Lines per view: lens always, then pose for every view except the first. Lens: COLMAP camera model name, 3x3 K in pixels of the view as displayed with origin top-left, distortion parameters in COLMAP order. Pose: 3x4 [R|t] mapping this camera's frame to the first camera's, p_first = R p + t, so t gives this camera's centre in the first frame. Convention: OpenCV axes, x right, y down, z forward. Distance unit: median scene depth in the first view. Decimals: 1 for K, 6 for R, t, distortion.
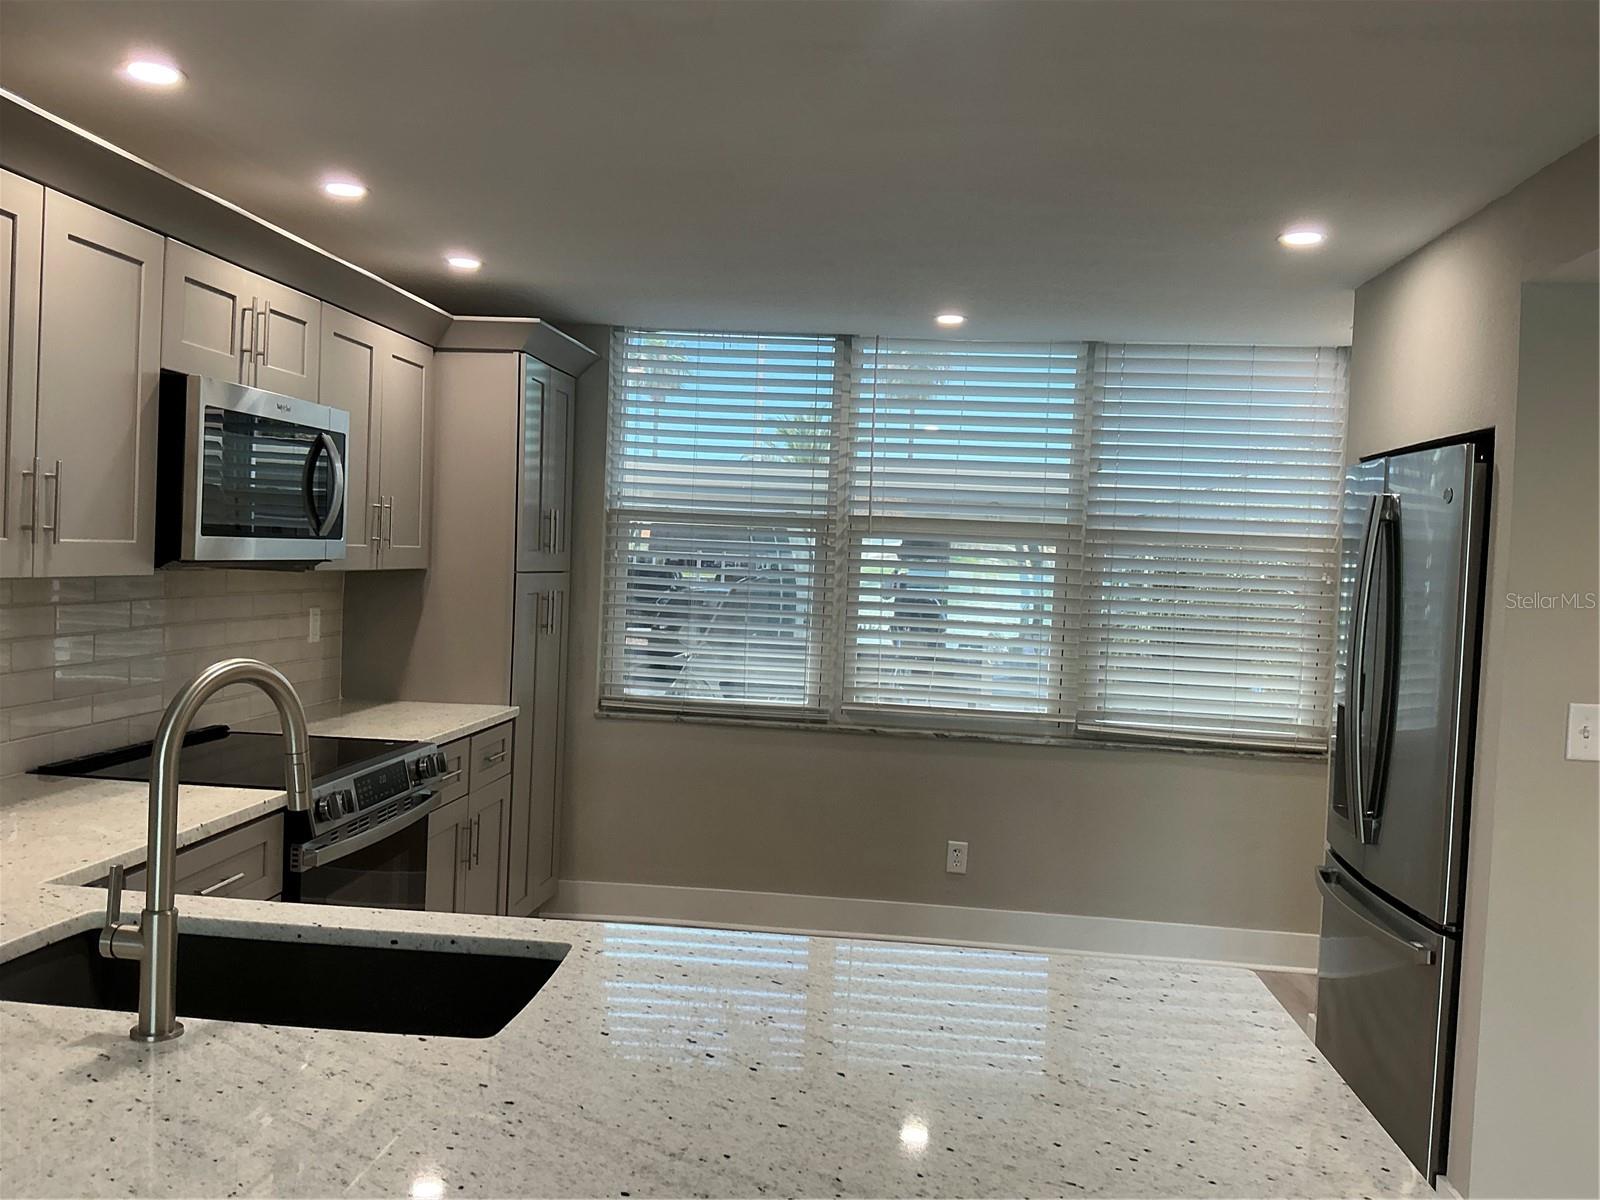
lens RADIAL K [[1340.0, 0, 798.7], [0, 1340.0, 596.2], [0, 0, 1]] dist [0.125175, -0.244600]
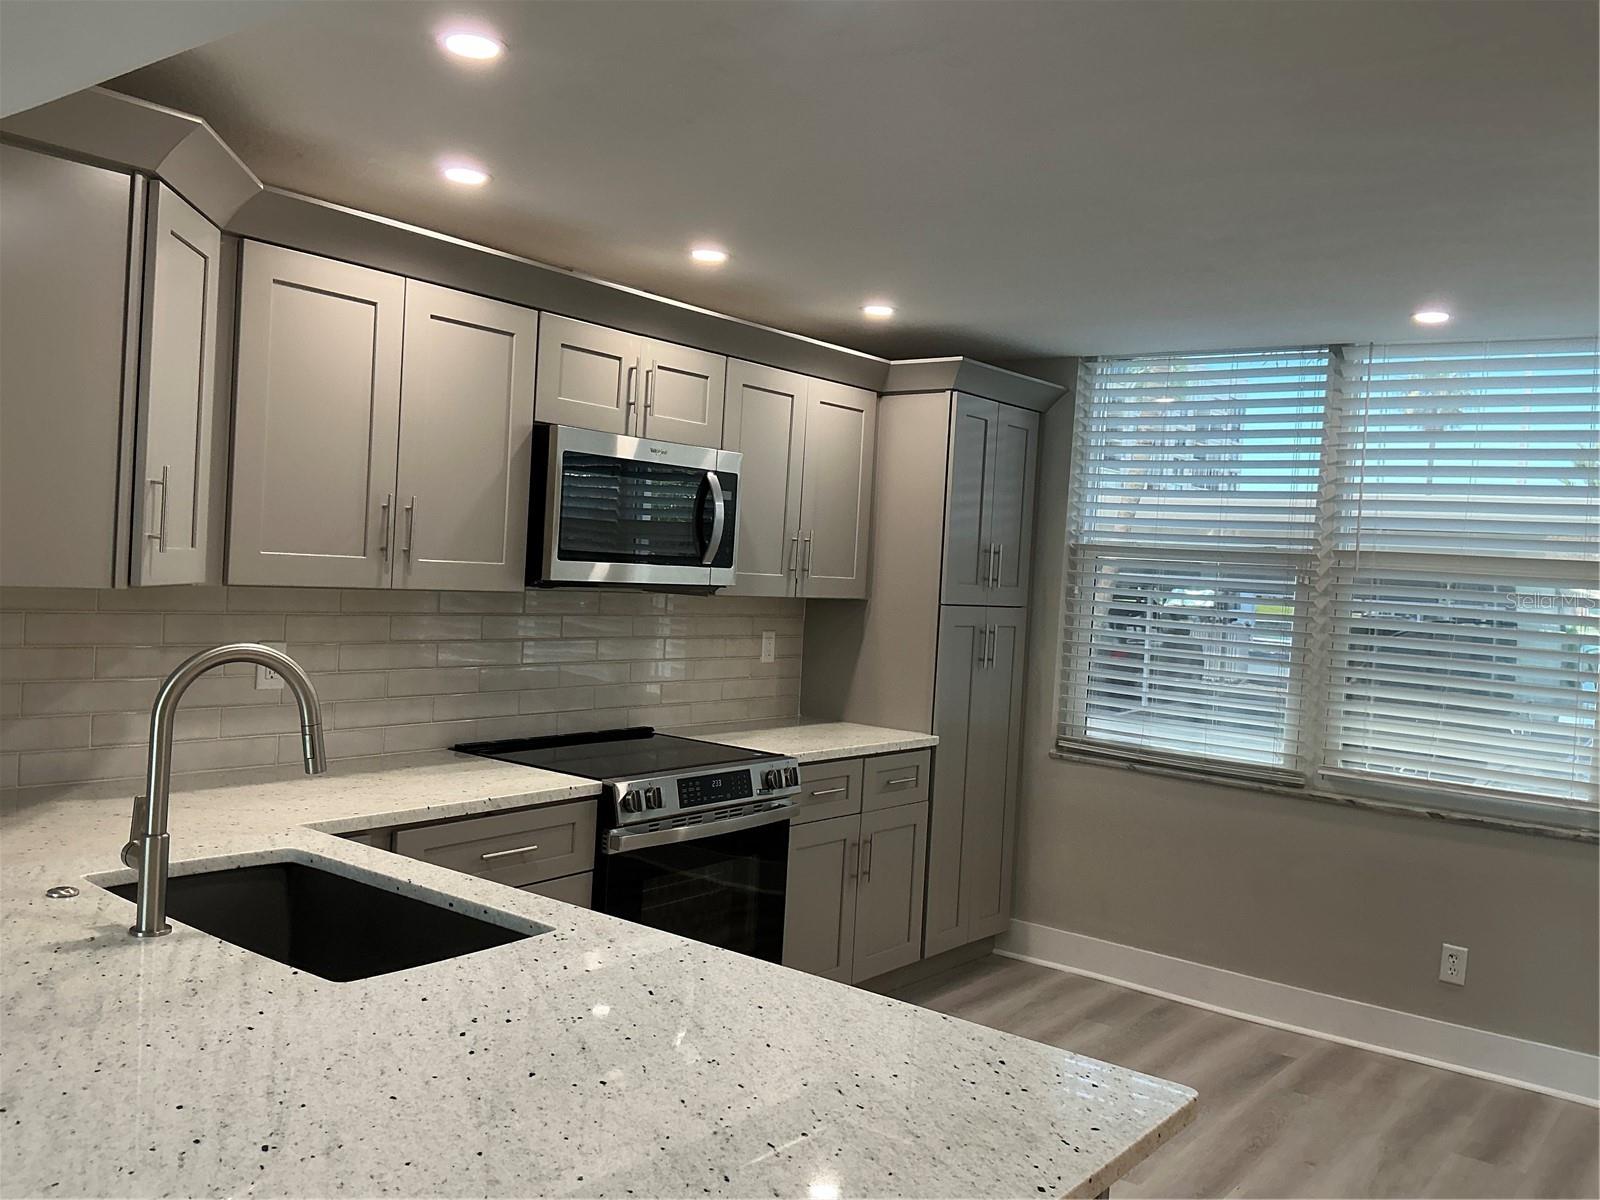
lens RADIAL K [[1340.0, 0, 787.2], [0, 1340.0, 601.1], [0, 0, 1]] dist [0.125175, -0.244600]
pose [[0.843489, 0.023503, -0.536632, 0.254019], [-0.040096, 0.999010, -0.019270, 0.004397], [0.535648, 0.037771, 0.843596, 0.082213]]
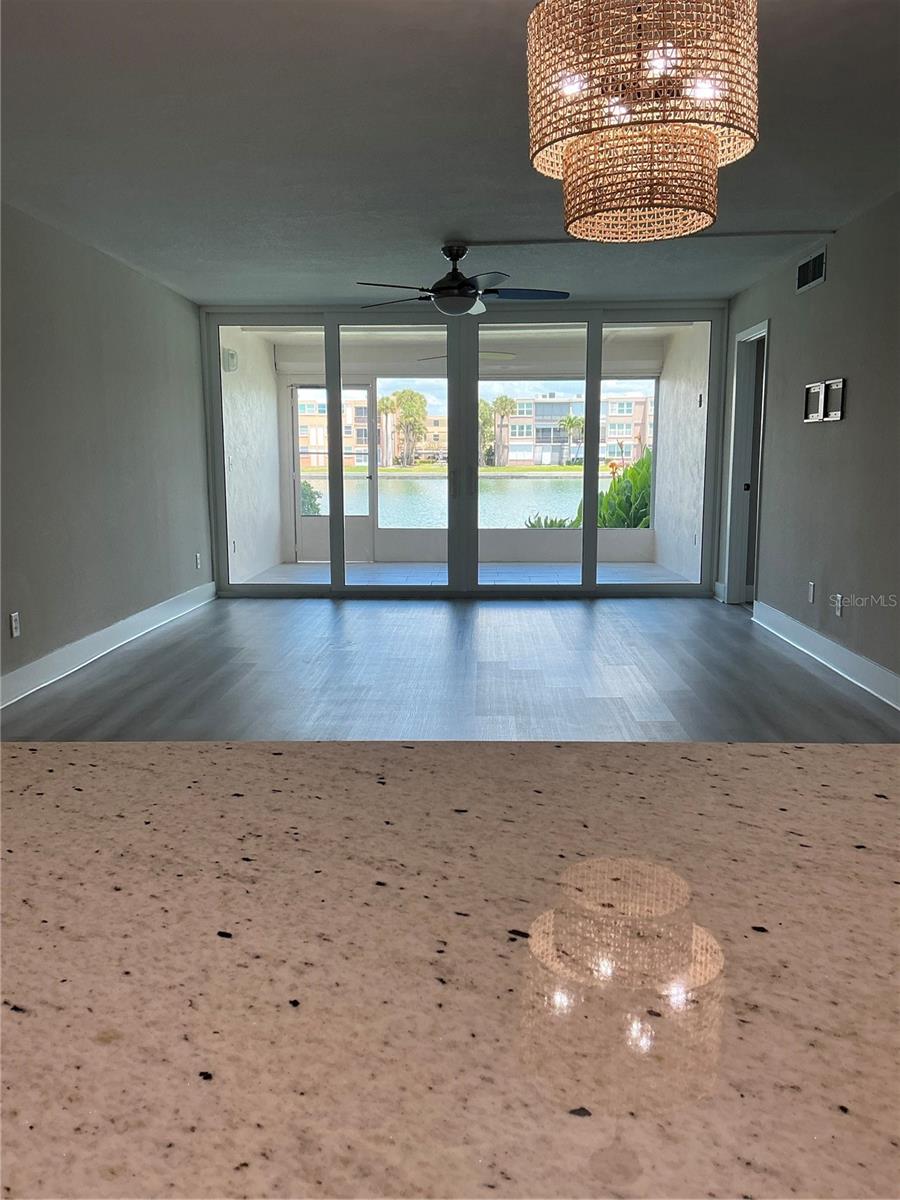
lens RADIAL K [[1005.0, 0, 449.2], [0, 1005.0, 601.1], [0, 0, 1]] dist [0.125175, -0.244600]
pose [[-0.996888, -0.023599, -0.075210, 0.017906], [-0.036188, 0.984656, 0.170711, 0.056831], [0.070028, 0.172902, -0.982447, 0.407090]]
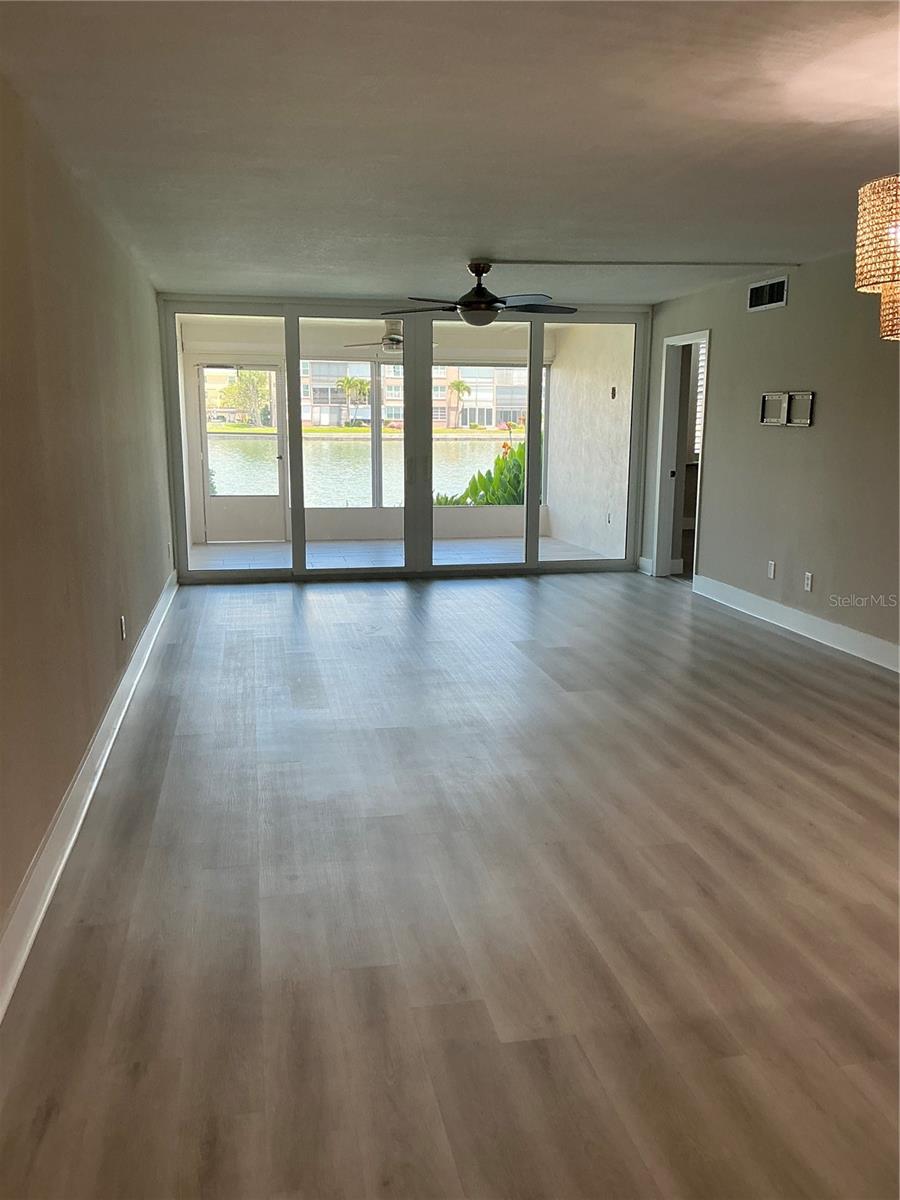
lens RADIAL K [[1005.0, 0, 454.0], [0, 1005.0, 597.9], [0, 0, 1]] dist [0.125175, -0.244600]
pose [[-0.952892, 0.012717, -0.303042, 0.414596], [-0.049430, 0.979253, 0.196523, 0.010387], [0.299253, 0.202244, -0.932494, 0.461956]]
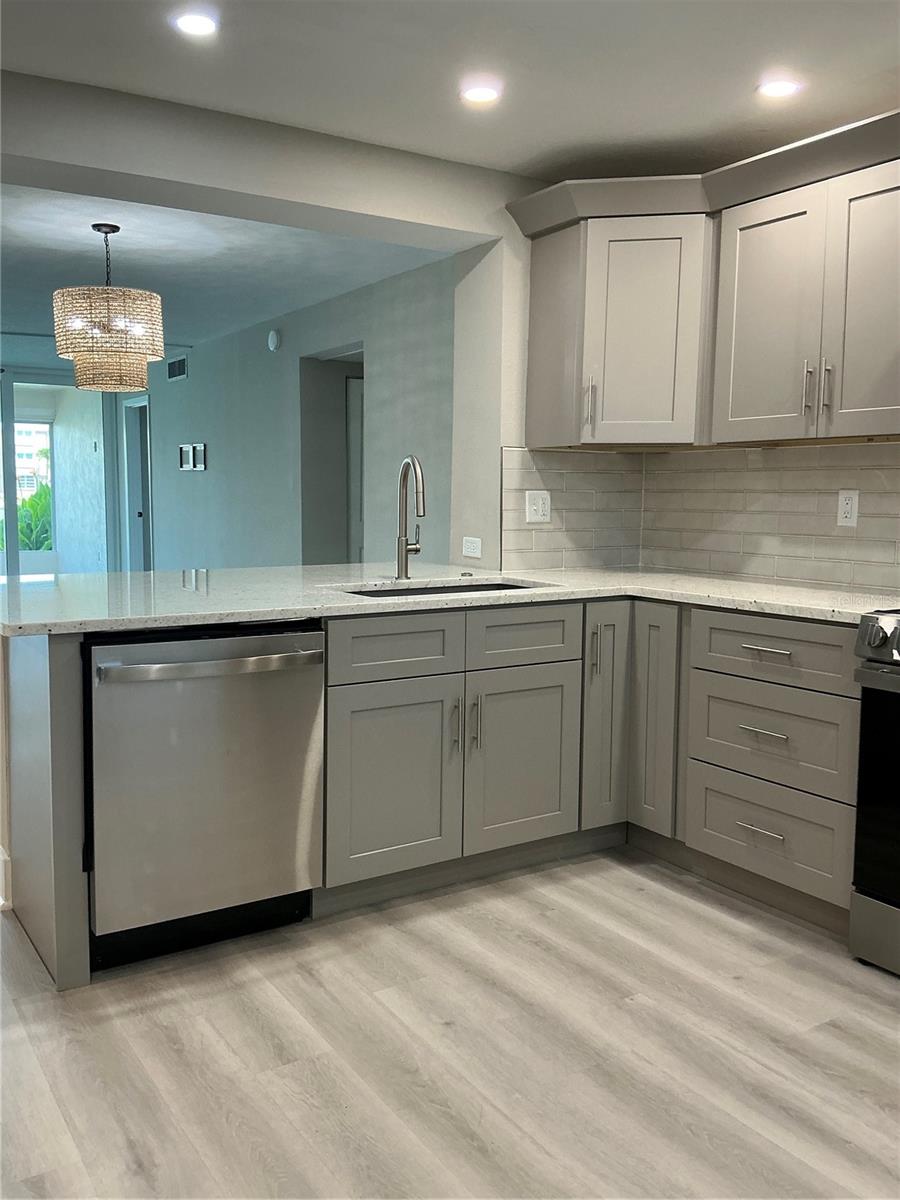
lens RADIAL K [[1005.0, 0, 448.3], [0, 1005.0, 604.3], [0, 0, 1]] dist [0.125175, -0.244600]
pose [[-0.781732, 0.021227, -0.623254, 0.302613], [-0.061796, 0.991865, 0.111291, 0.043343], [0.620546, 0.125514, -0.774060, 1.003705]]
